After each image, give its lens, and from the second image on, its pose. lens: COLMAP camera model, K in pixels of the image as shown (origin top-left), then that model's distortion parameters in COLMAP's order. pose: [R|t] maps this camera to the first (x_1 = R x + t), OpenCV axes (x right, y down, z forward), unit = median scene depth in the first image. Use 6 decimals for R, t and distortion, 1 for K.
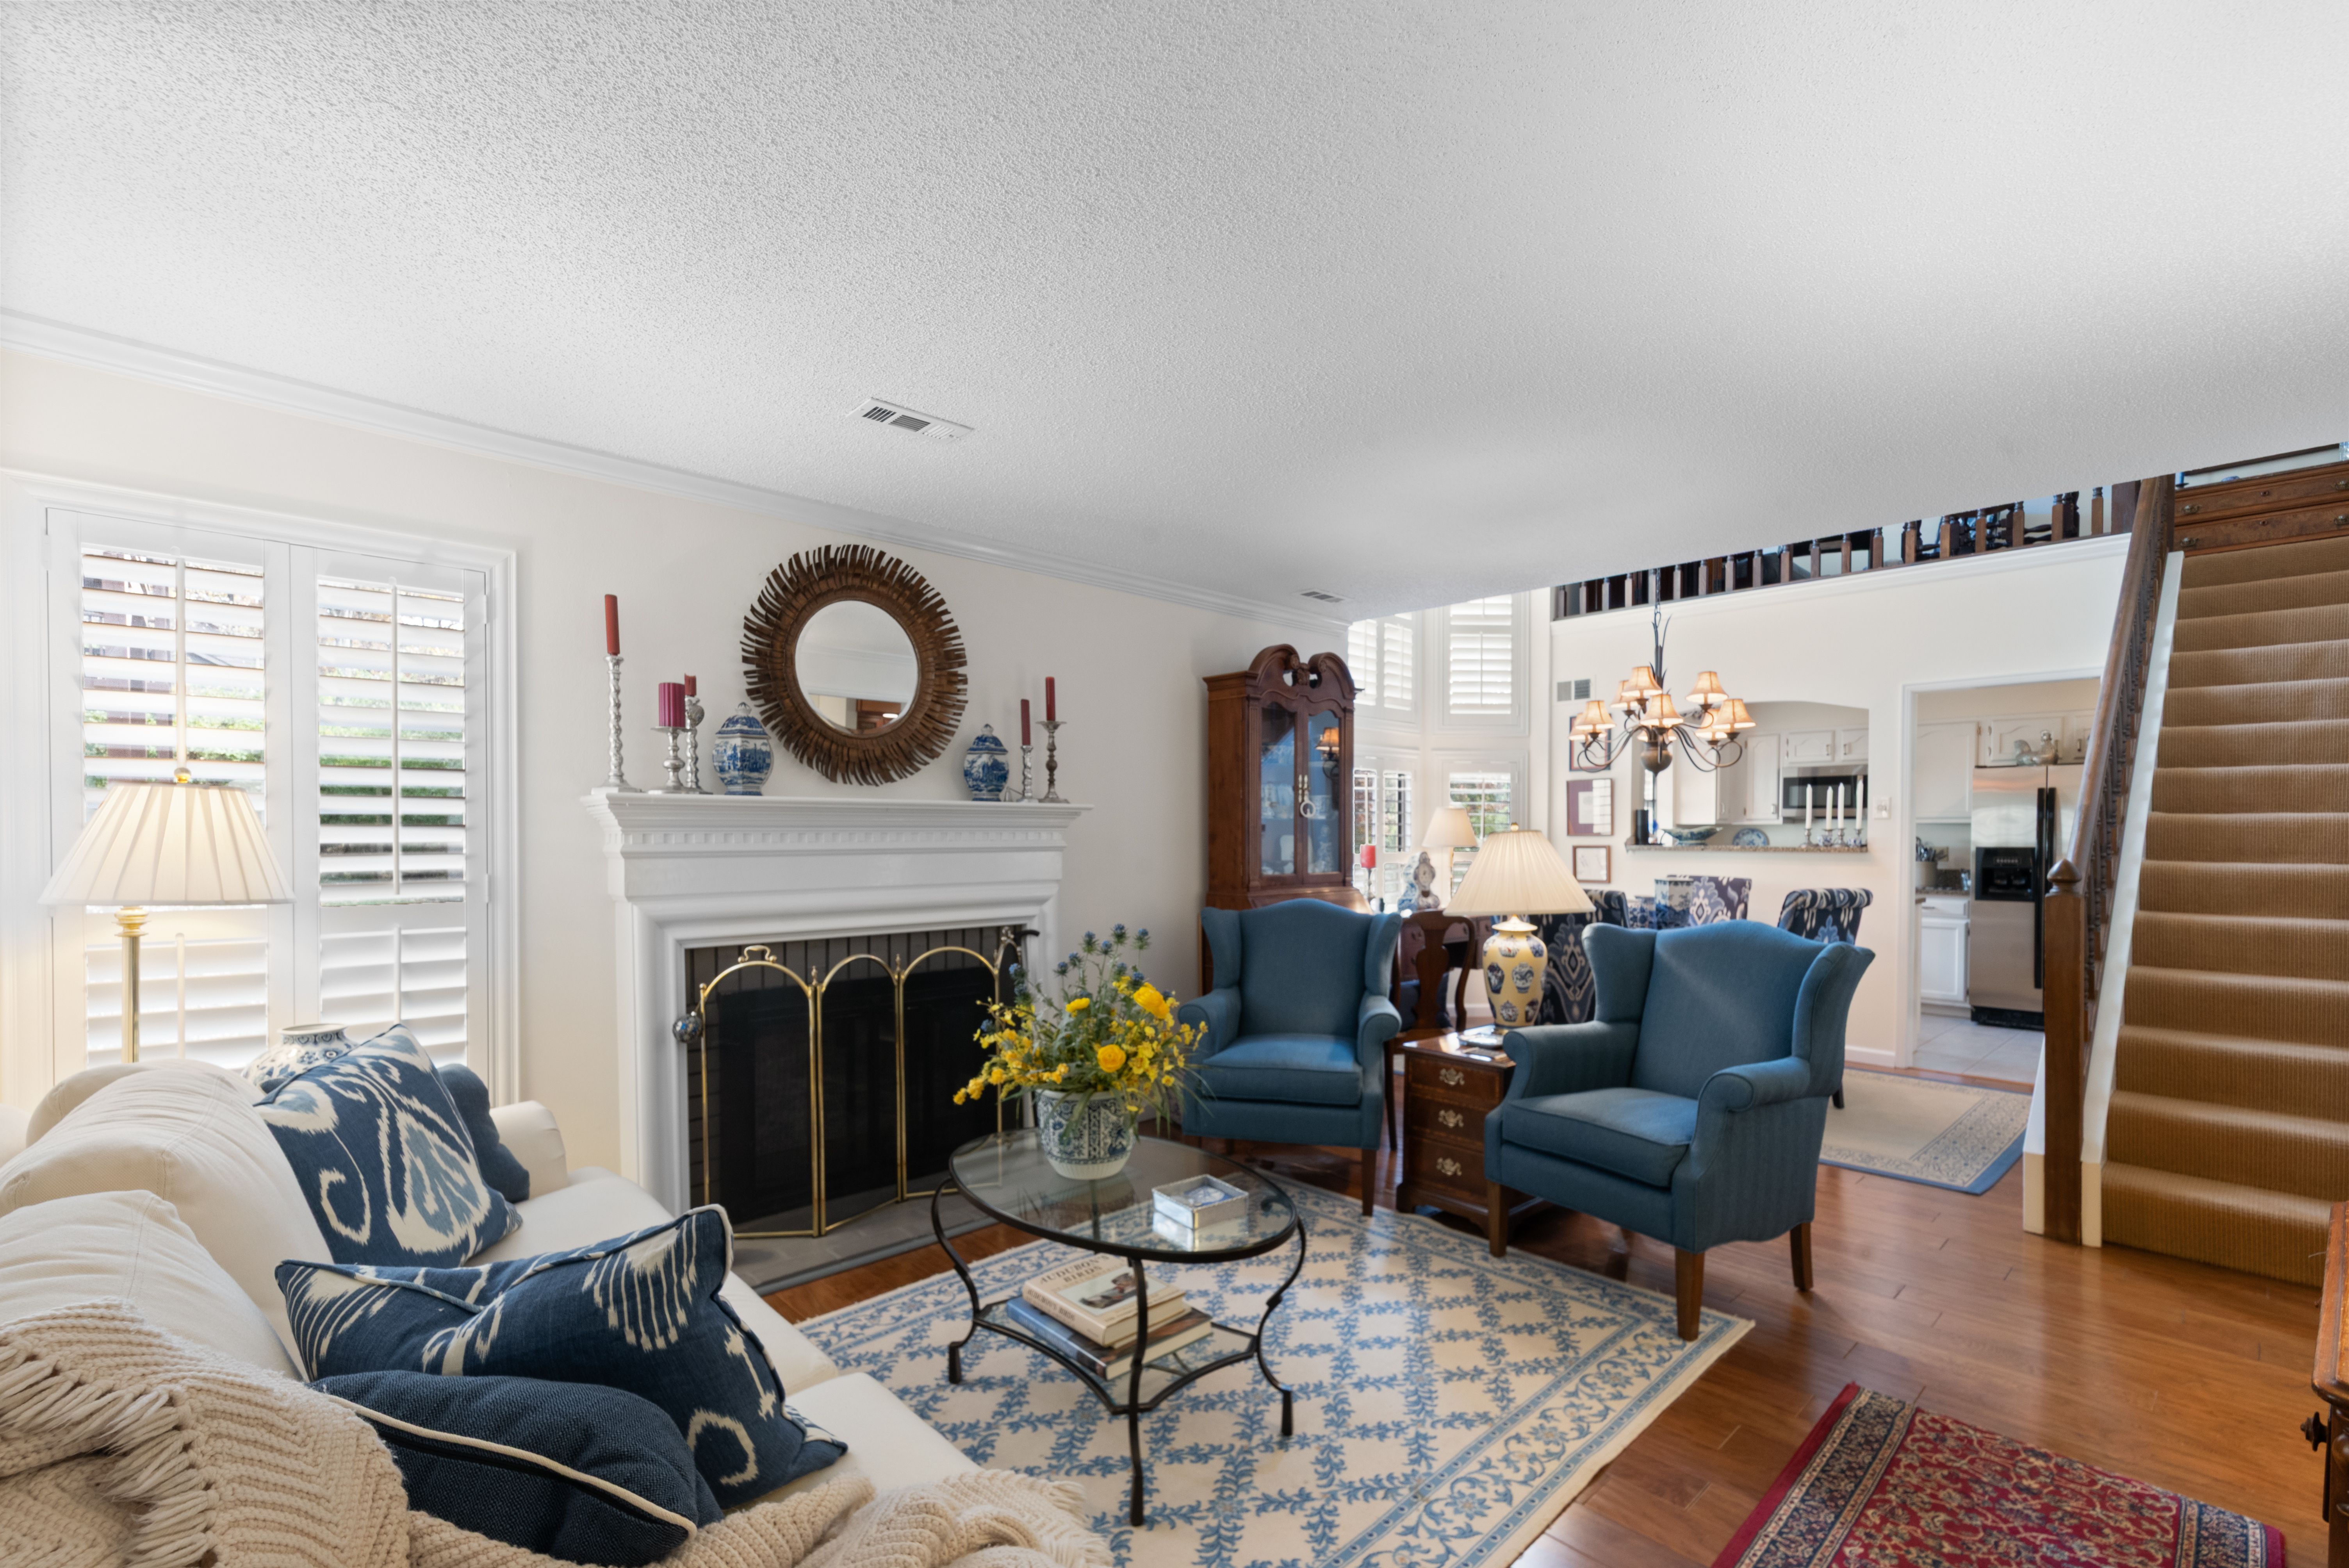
lens RADIAL K [[1036.0, 0, 1183.4], [0, 1036.0, 837.0], [0, 0, 1]] dist [0.001090, -0.007561]
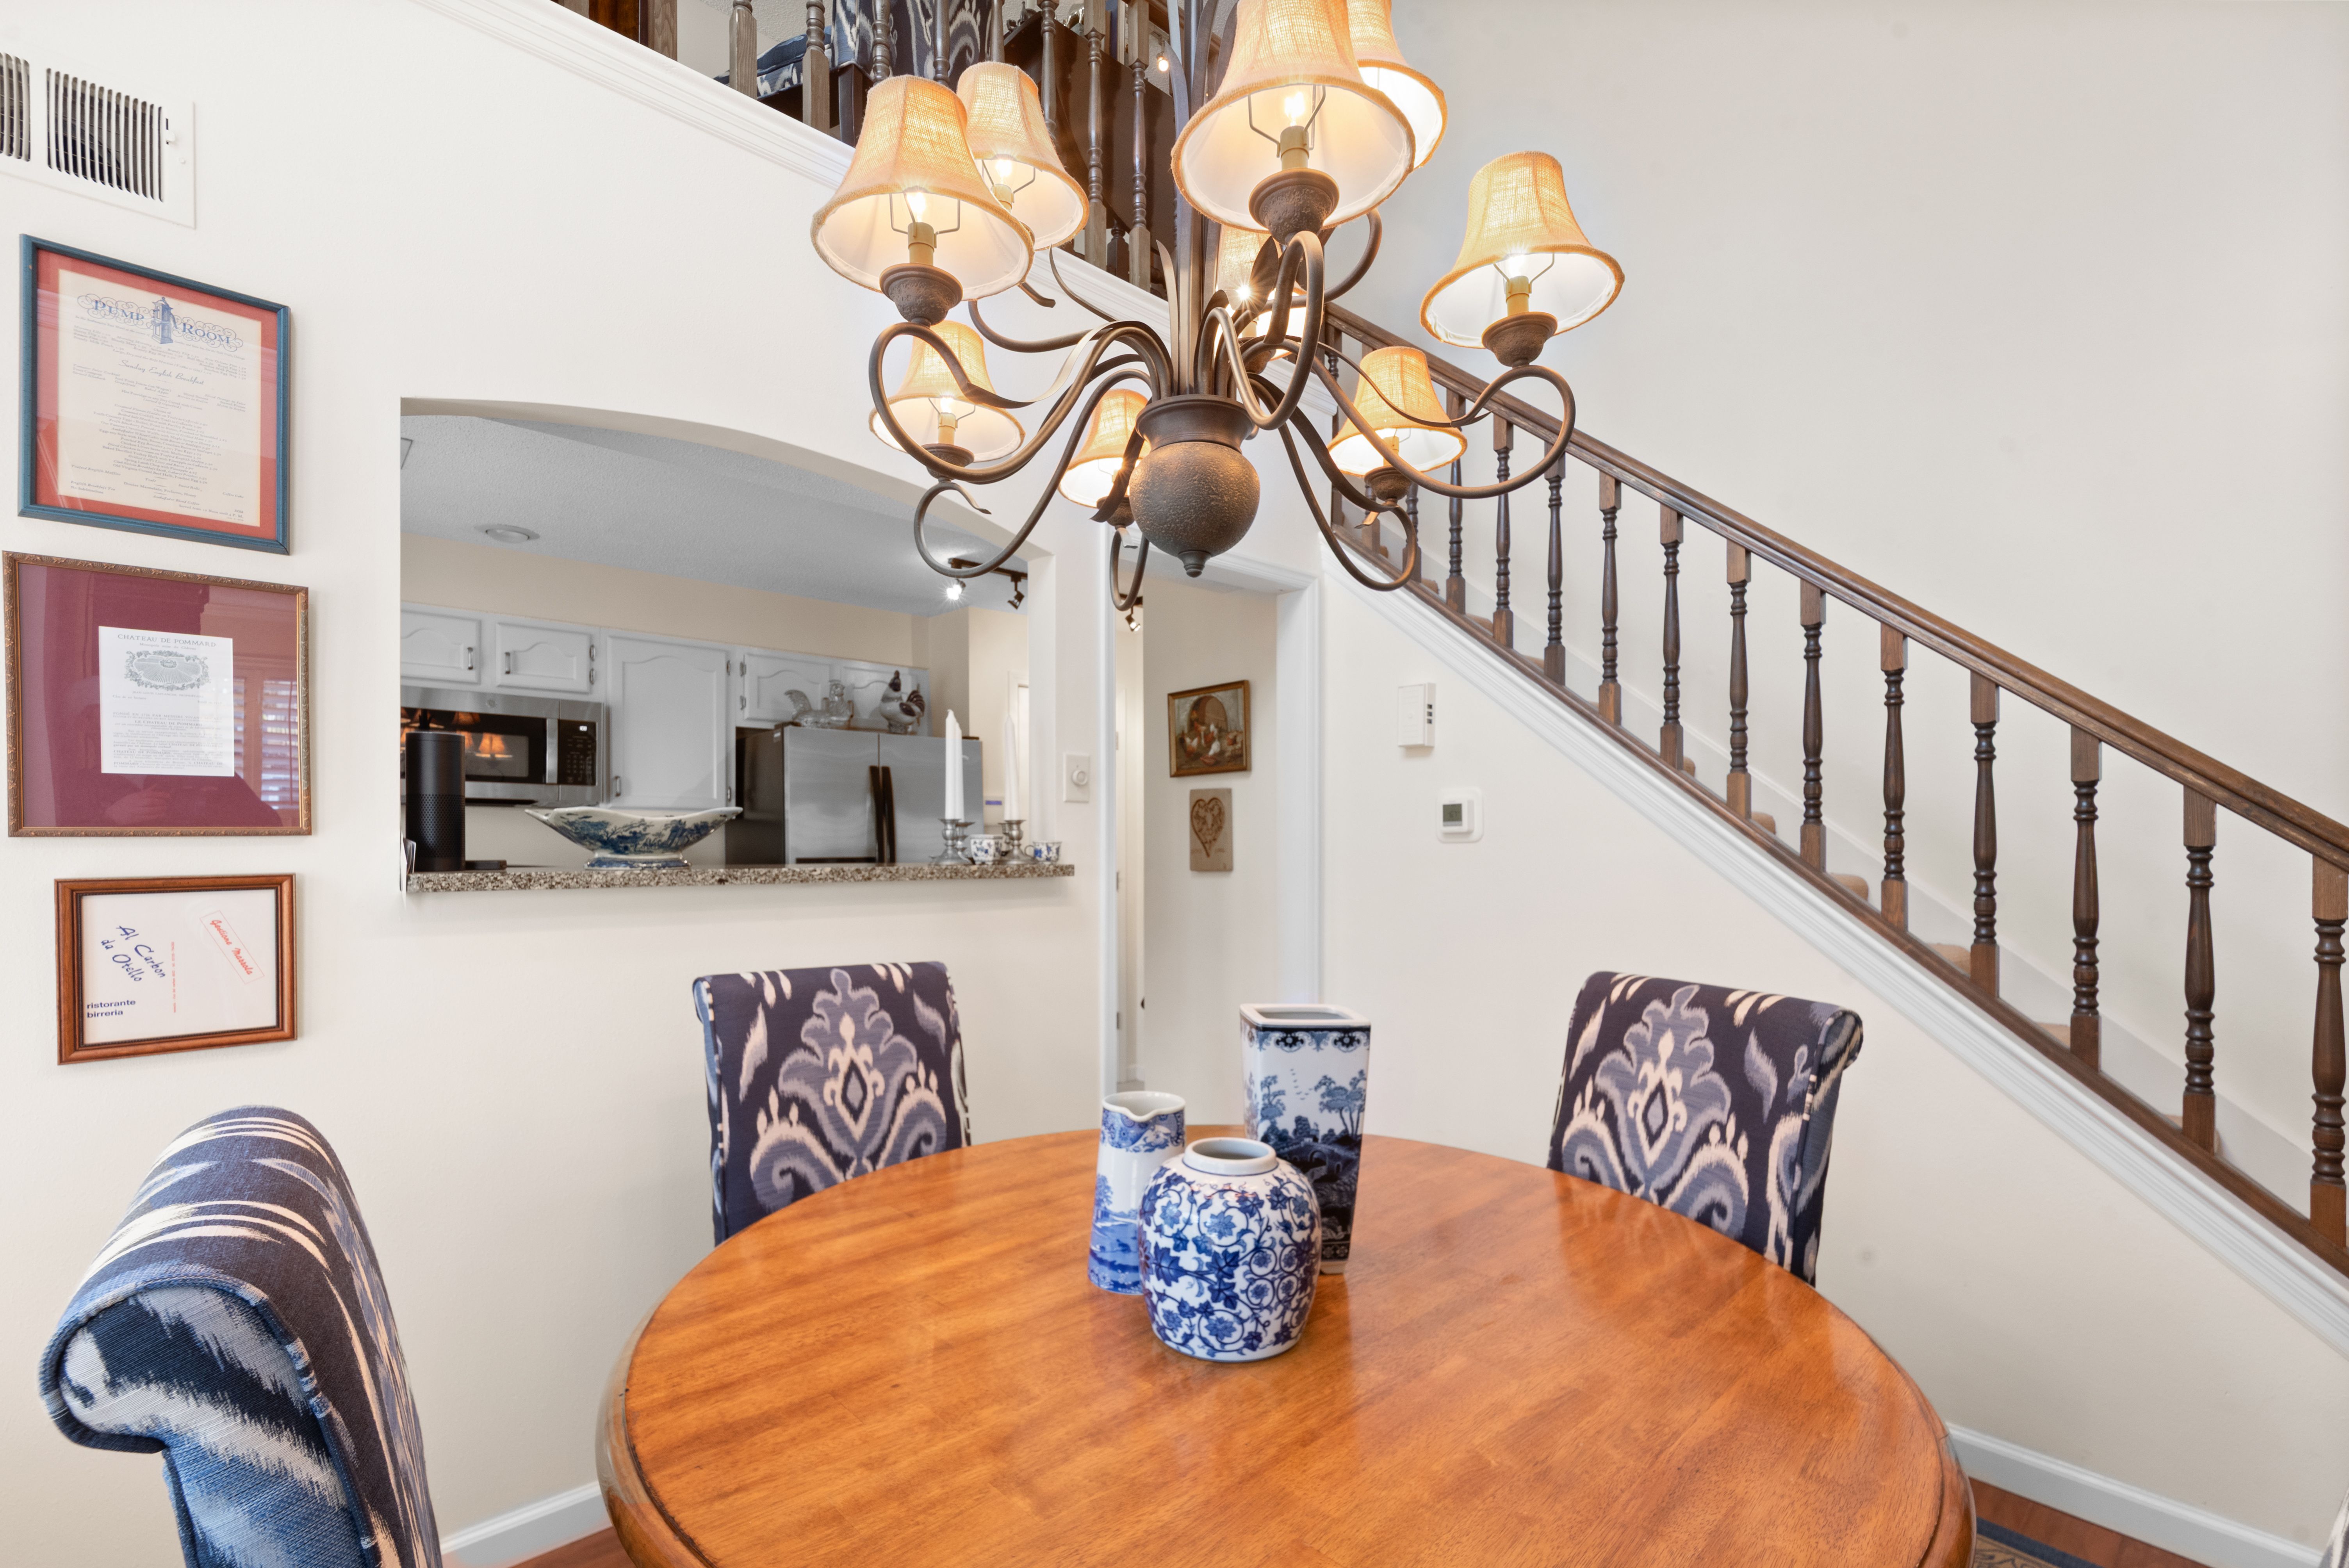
lens RADIAL K [[1053.3, 0, 1208.8], [0, 1053.3, 852.9], [0, 0, 1]] dist [-0.000925, -0.000048]
pose [[0.014663, -0.007717, 0.999863, 0.307598], [0.002303, 0.999968, 0.007684, 0.002866], [-0.999890, 0.002190, 0.014681, 1.371082]]
